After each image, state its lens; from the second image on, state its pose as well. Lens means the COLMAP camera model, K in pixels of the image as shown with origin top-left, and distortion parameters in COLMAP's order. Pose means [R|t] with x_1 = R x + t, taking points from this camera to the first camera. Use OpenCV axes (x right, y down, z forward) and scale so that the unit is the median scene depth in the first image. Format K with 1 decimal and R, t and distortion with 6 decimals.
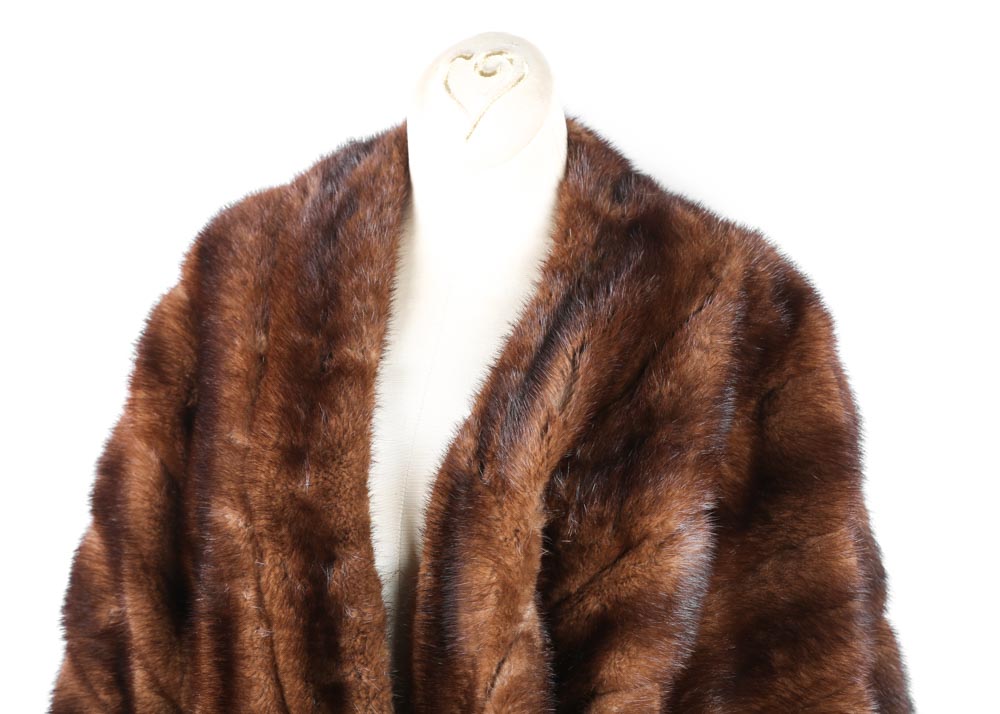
lens RADIAL K [[1717.2, 0, 552.2], [0, 1717.2, 371.2], [0, 0, 1]] dist [0.135171, 0.145389]
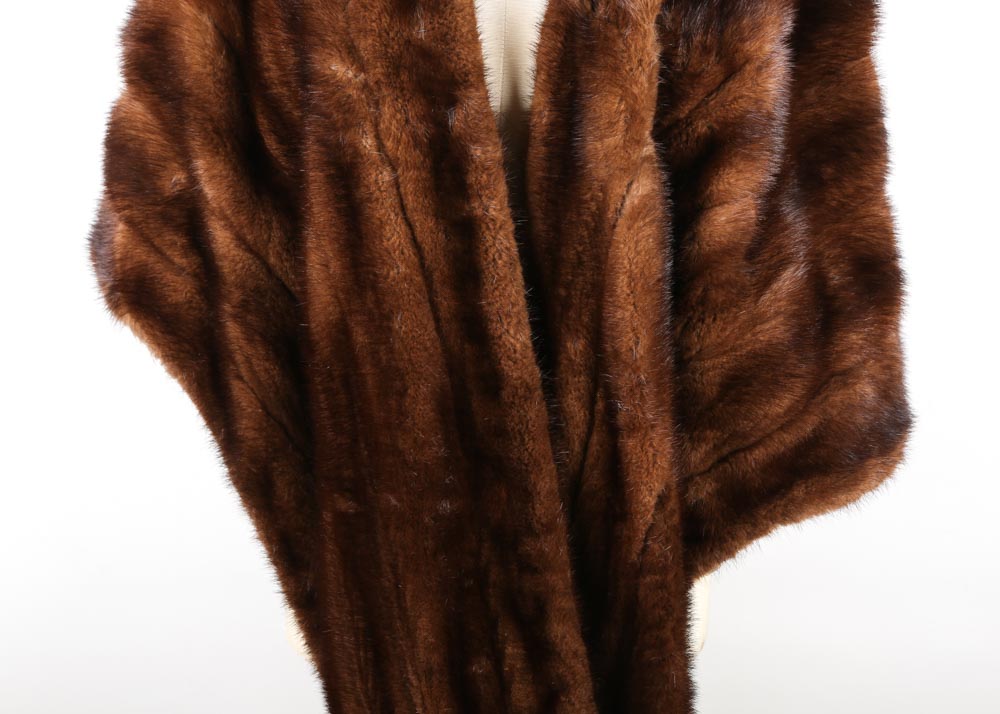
lens RADIAL K [[1717.2, 0, 552.2], [0, 1717.2, 371.2], [0, 0, 1]] dist [0.135171, 0.145389]
pose [[0.964722, -0.094048, 0.245898, -0.342431], [0.041935, 0.976985, 0.209143, 0.051854], [-0.259909, -0.191453, 0.946464, -0.045625]]
